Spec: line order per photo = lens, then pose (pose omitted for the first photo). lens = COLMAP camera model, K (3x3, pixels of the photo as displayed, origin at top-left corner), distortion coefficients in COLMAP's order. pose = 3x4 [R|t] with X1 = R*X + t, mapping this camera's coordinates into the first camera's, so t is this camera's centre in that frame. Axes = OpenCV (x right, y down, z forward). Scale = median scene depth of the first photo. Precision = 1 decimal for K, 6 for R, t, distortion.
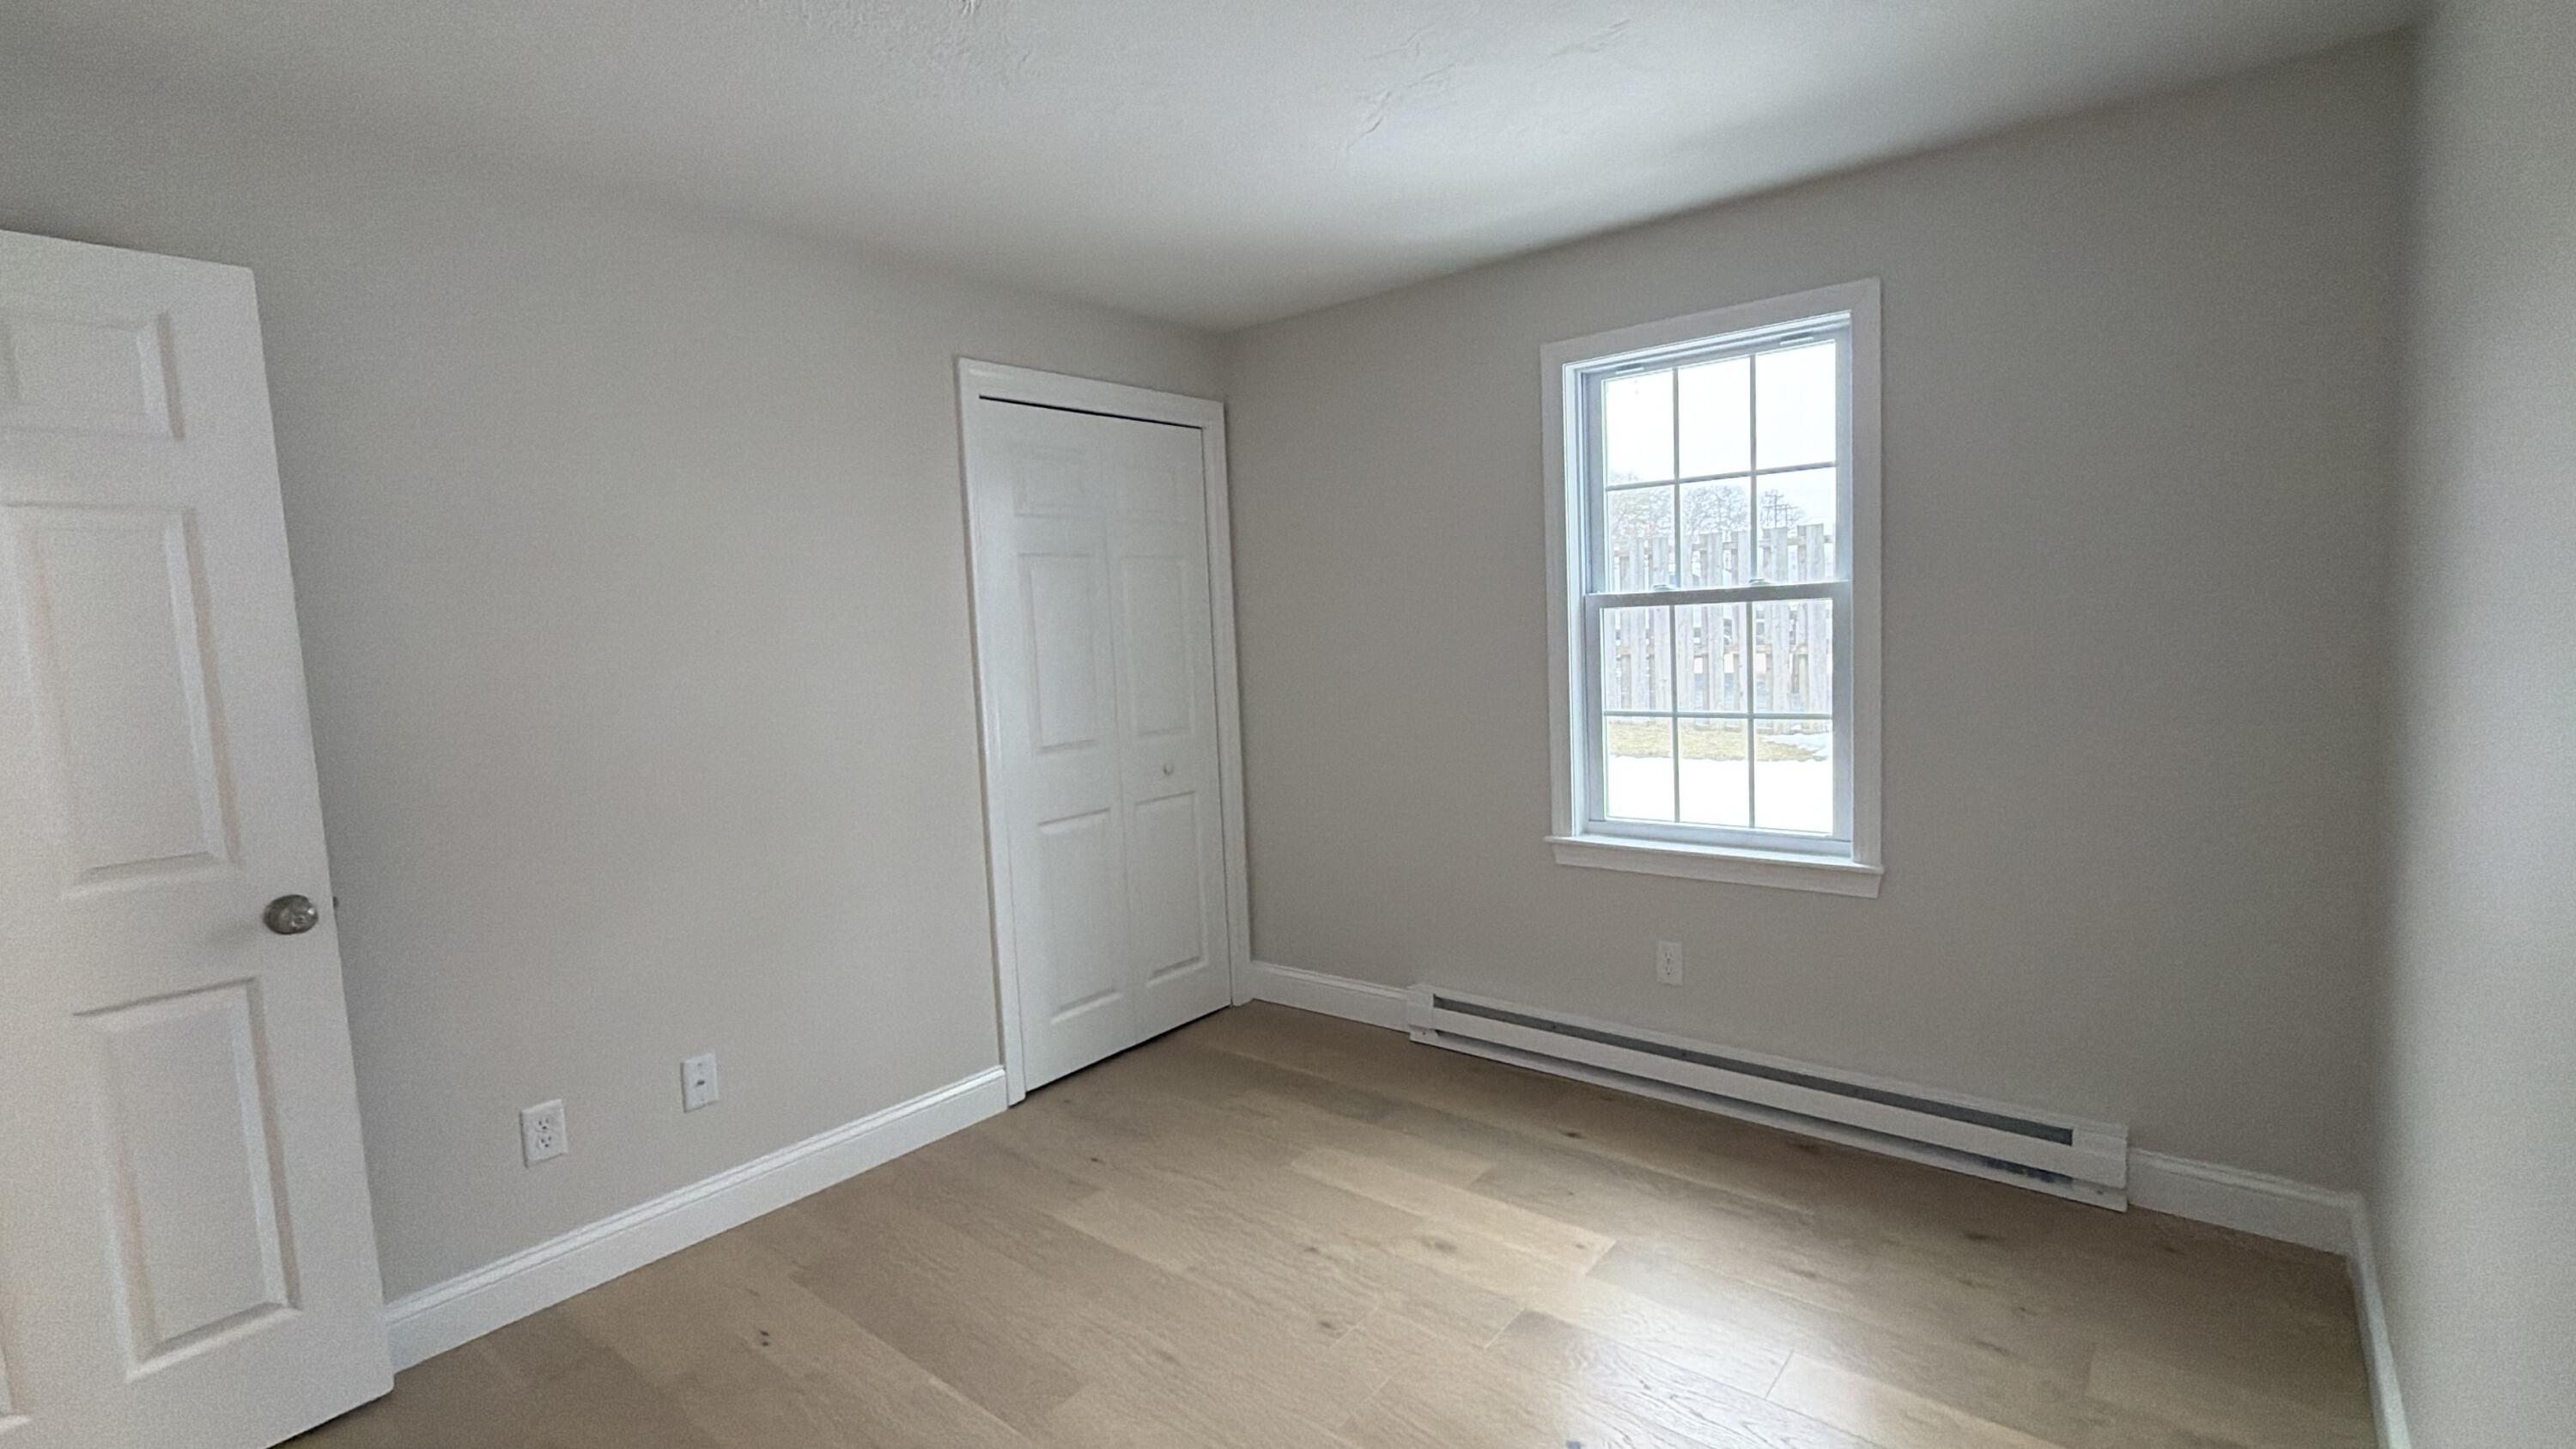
lens RADIAL K [[1203.8, 0, 1291.2], [0, 1203.8, 720.2], [0, 0, 1]] dist [0.003091, 0.000391]
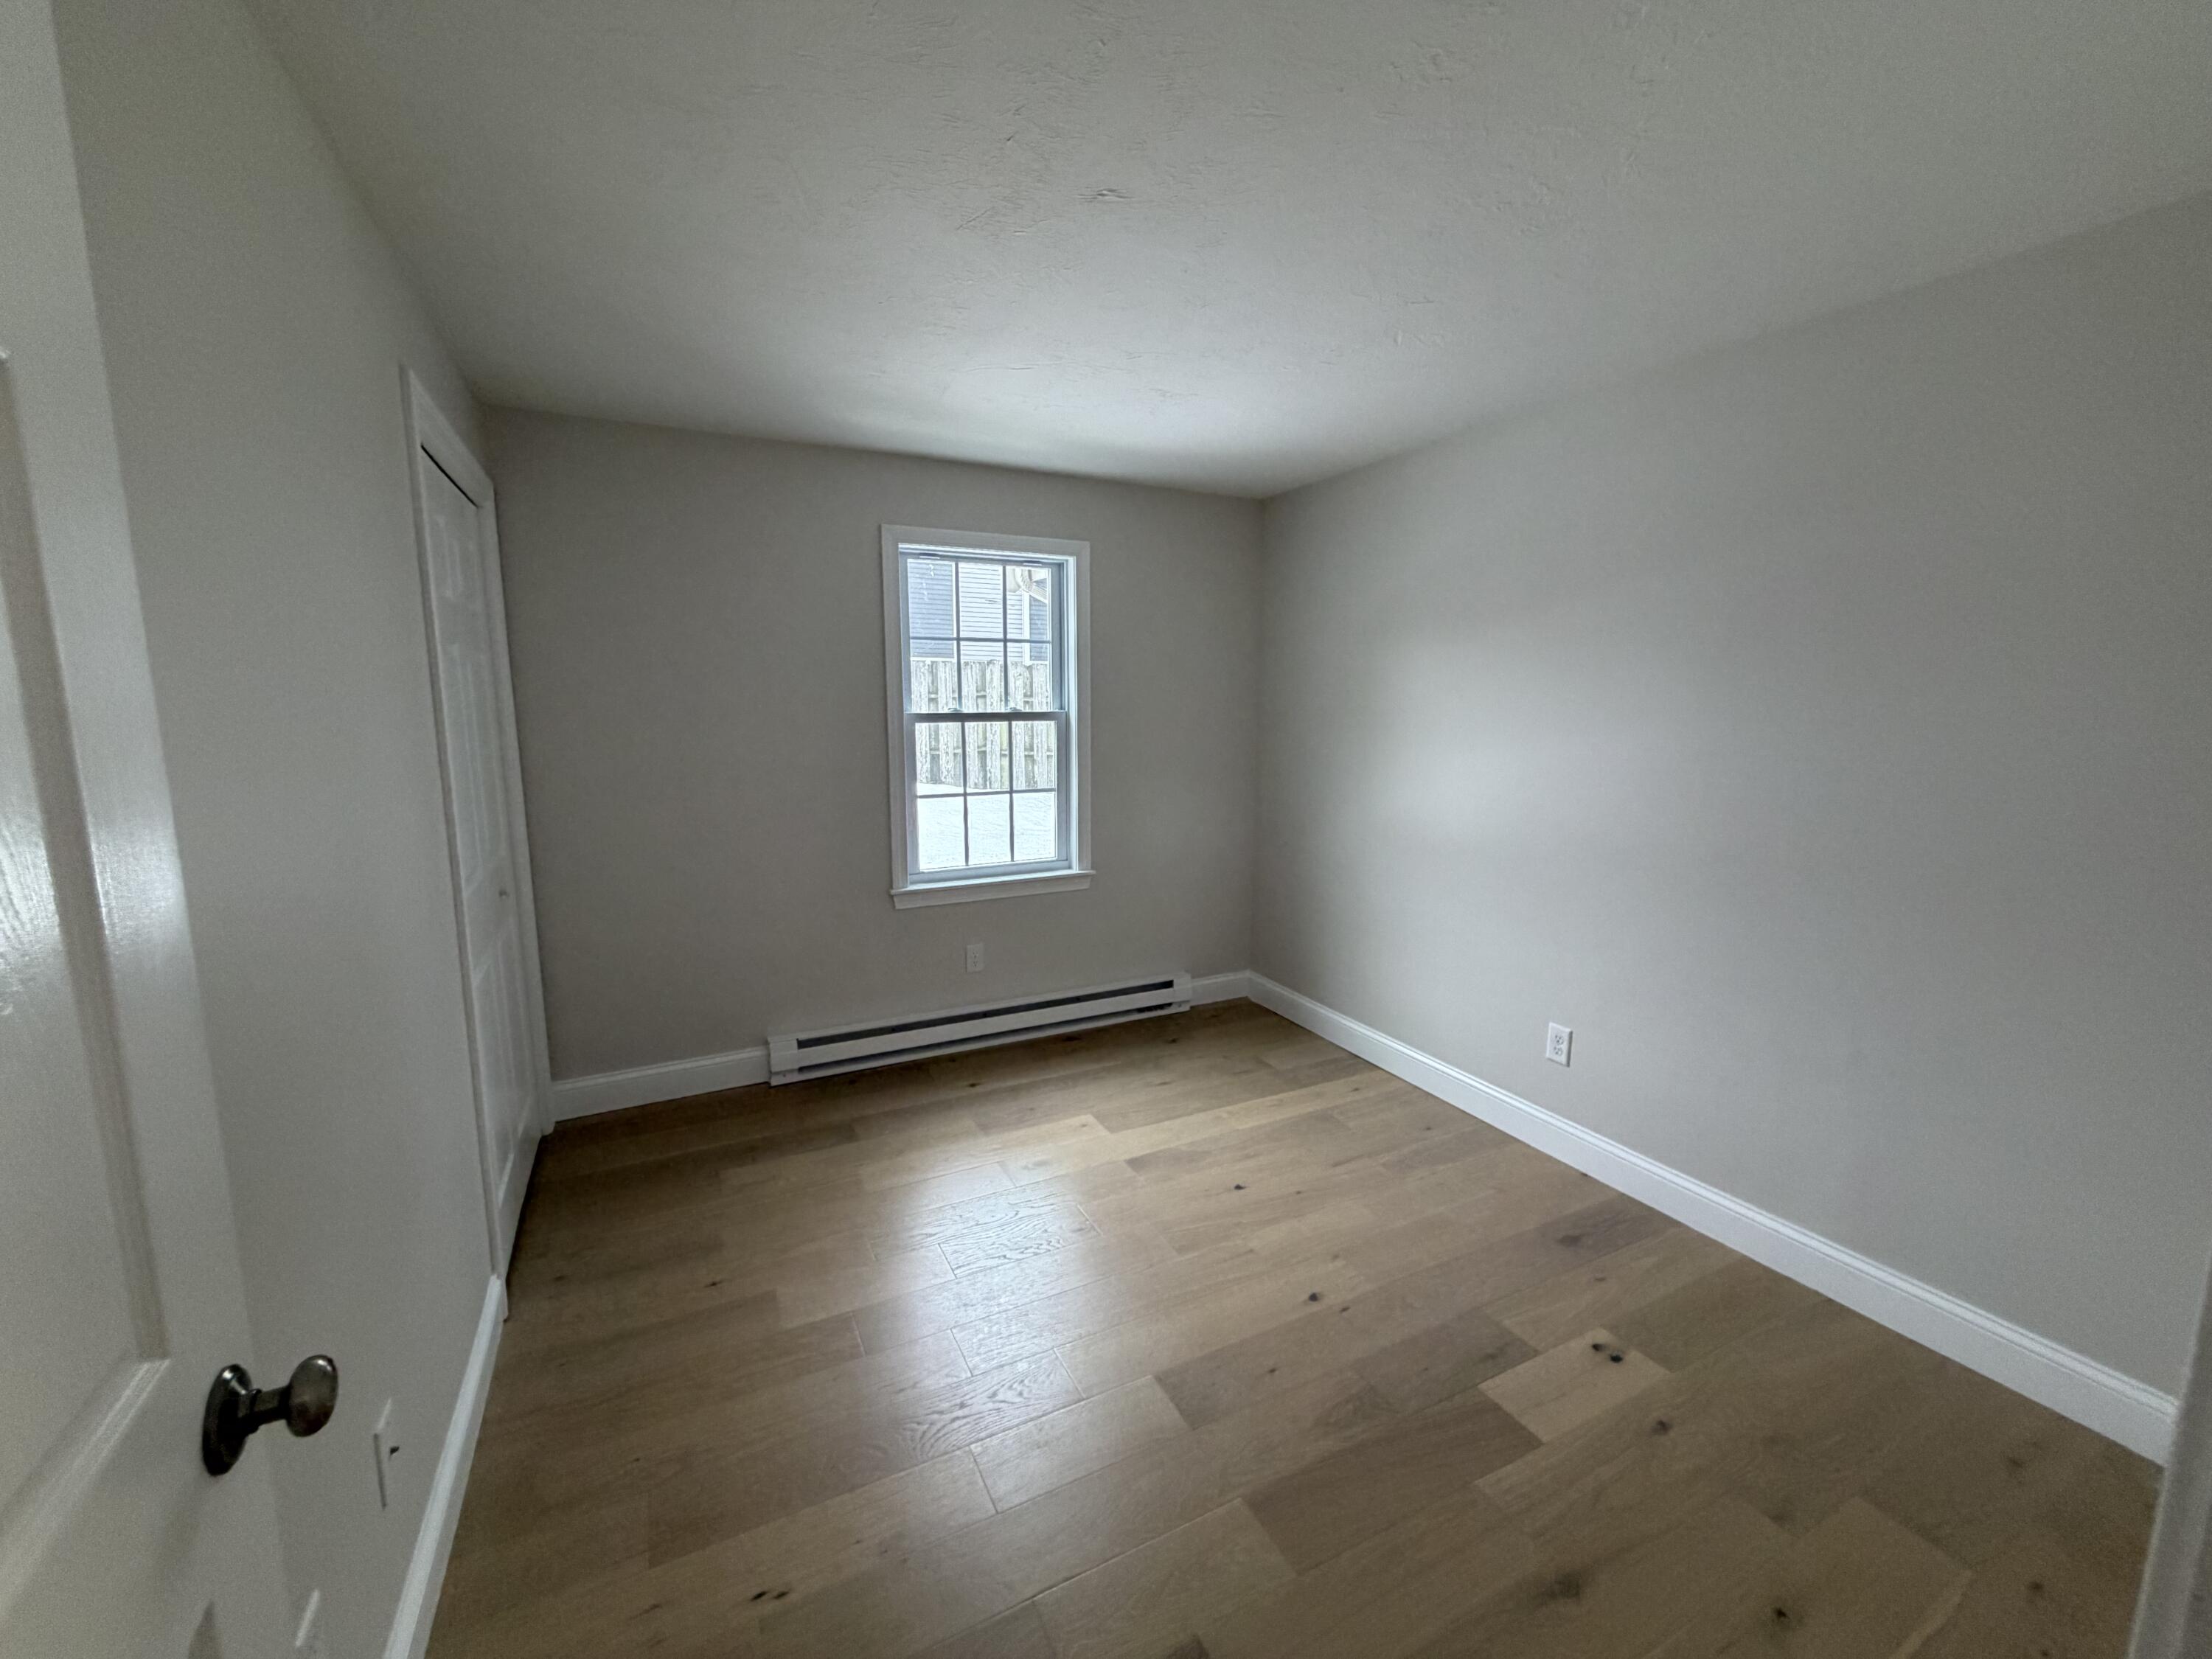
lens RADIAL K [[915.8, 0, 1108.8], [0, 915.8, 828.6], [0, 0, 1]] dist [-0.000194, 0.000212]
pose [[0.372538, -0.088507, 0.923787, -0.729906], [0.063850, 0.995527, 0.069631, -0.033082], [-0.925818, 0.033043, 0.376523, 0.437110]]
